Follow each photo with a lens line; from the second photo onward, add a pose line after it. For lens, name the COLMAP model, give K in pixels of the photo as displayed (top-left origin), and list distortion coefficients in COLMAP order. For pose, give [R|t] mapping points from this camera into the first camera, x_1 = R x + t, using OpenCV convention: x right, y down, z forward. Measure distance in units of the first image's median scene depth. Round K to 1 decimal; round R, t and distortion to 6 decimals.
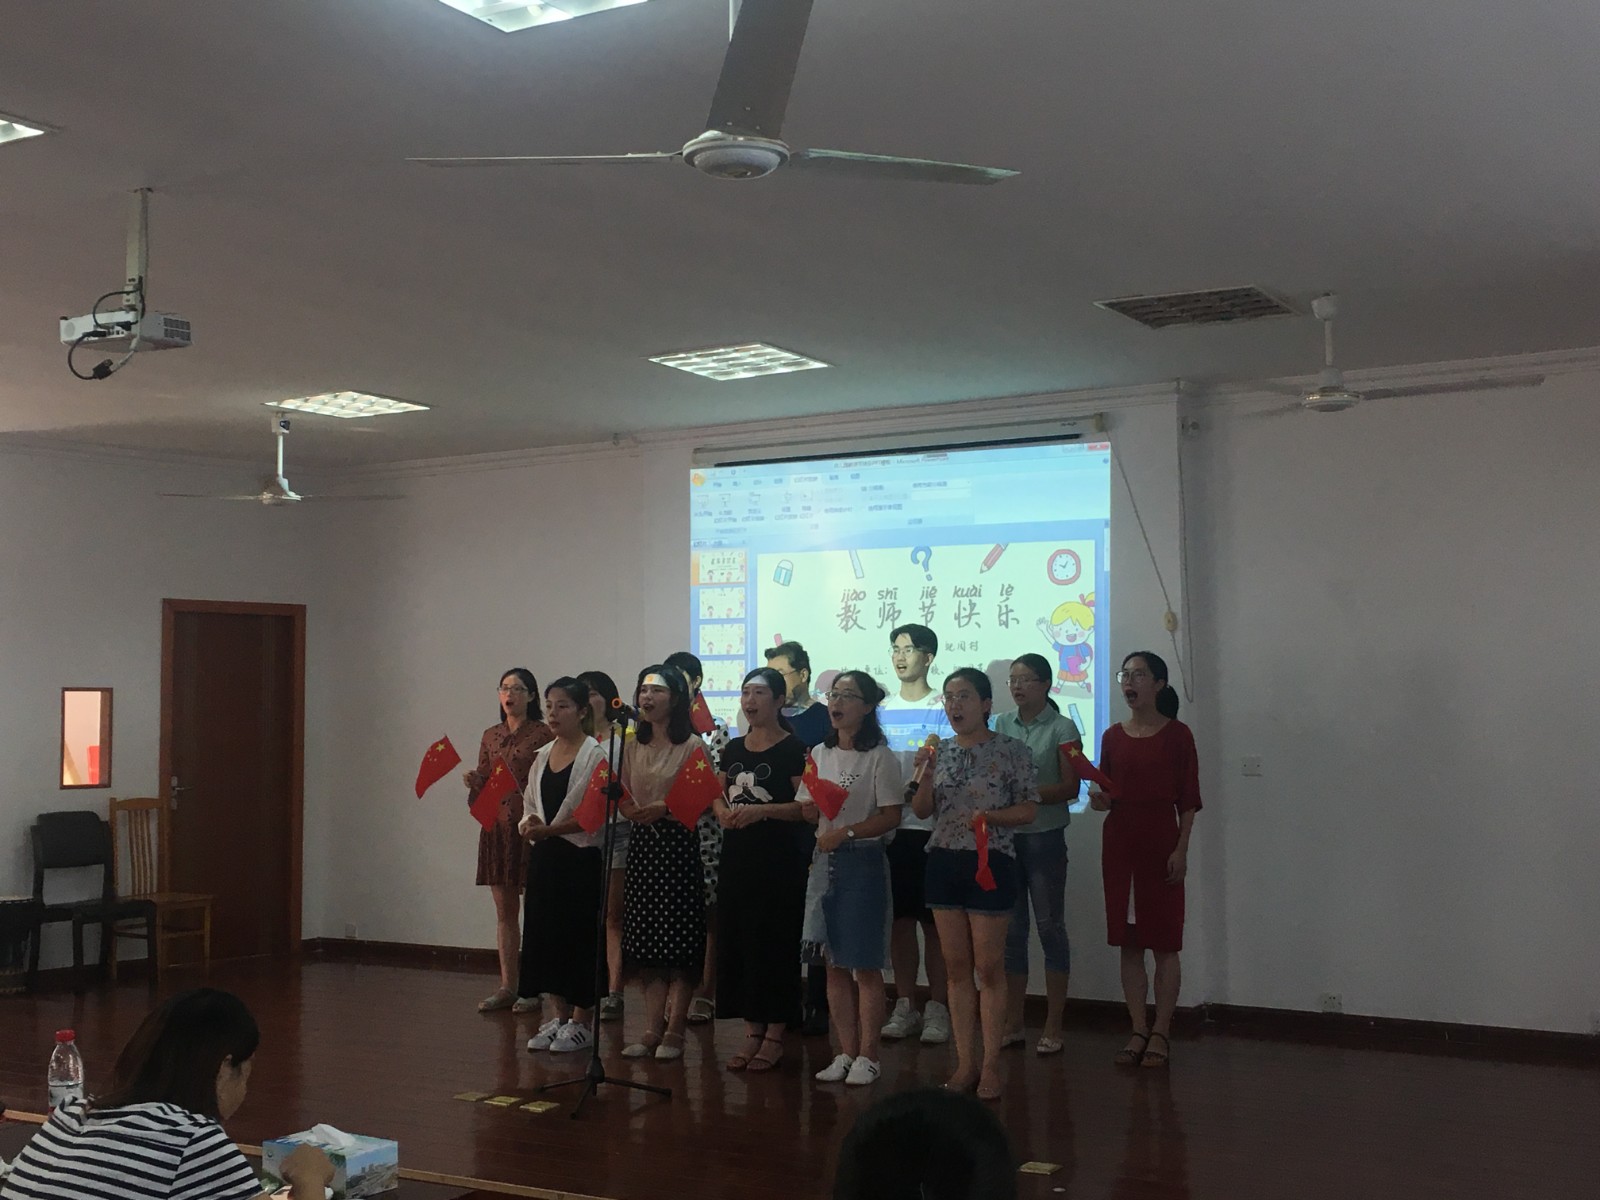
lens RADIAL K [[1948.1, 0, 797.8], [0, 1948.1, 602.0], [0, 0, 1]] dist [-0.013689, 0.000000]
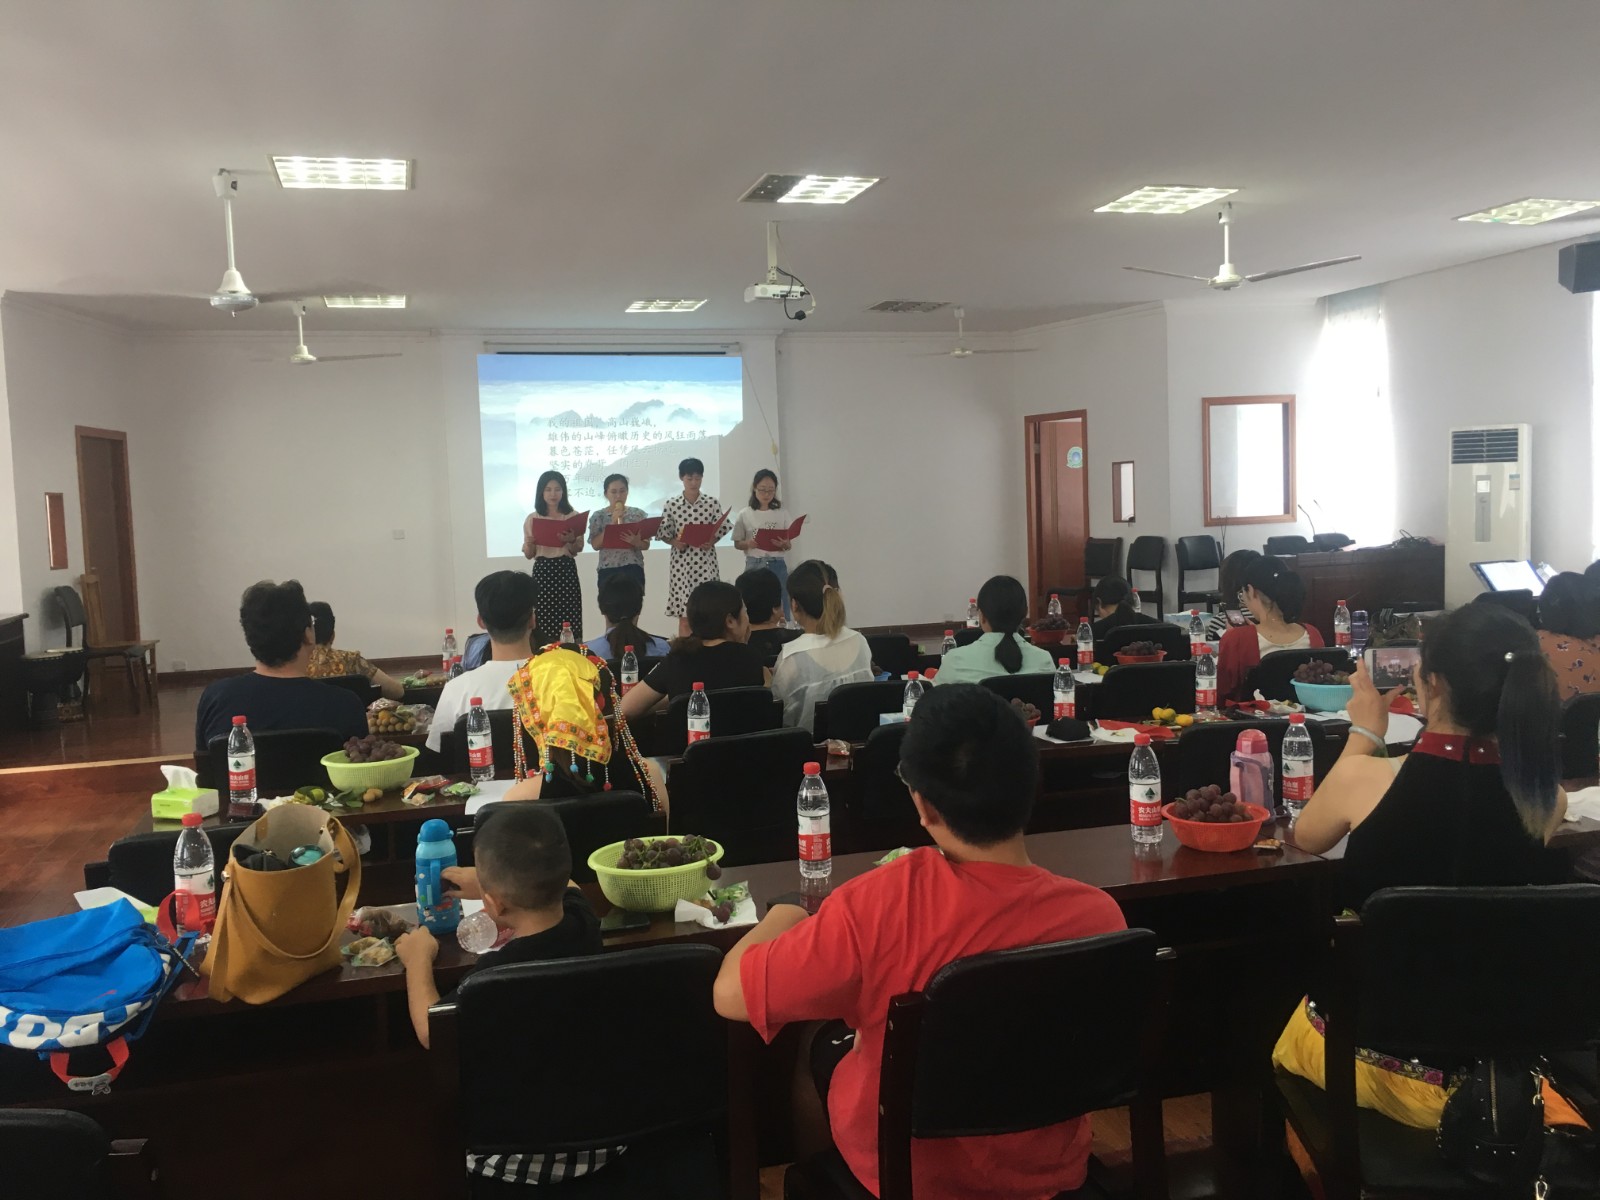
lens RADIAL K [[1356.7, 0, 792.5], [0, 1356.7, 593.9], [0, 0, 1]] dist [0.039466, -0.005819]
pose [[0.685310, -0.068350, 0.725037, -0.776667], [-0.010131, 0.994595, 0.103337, 0.012732], [-0.728181, -0.078164, 0.680913, 0.007910]]
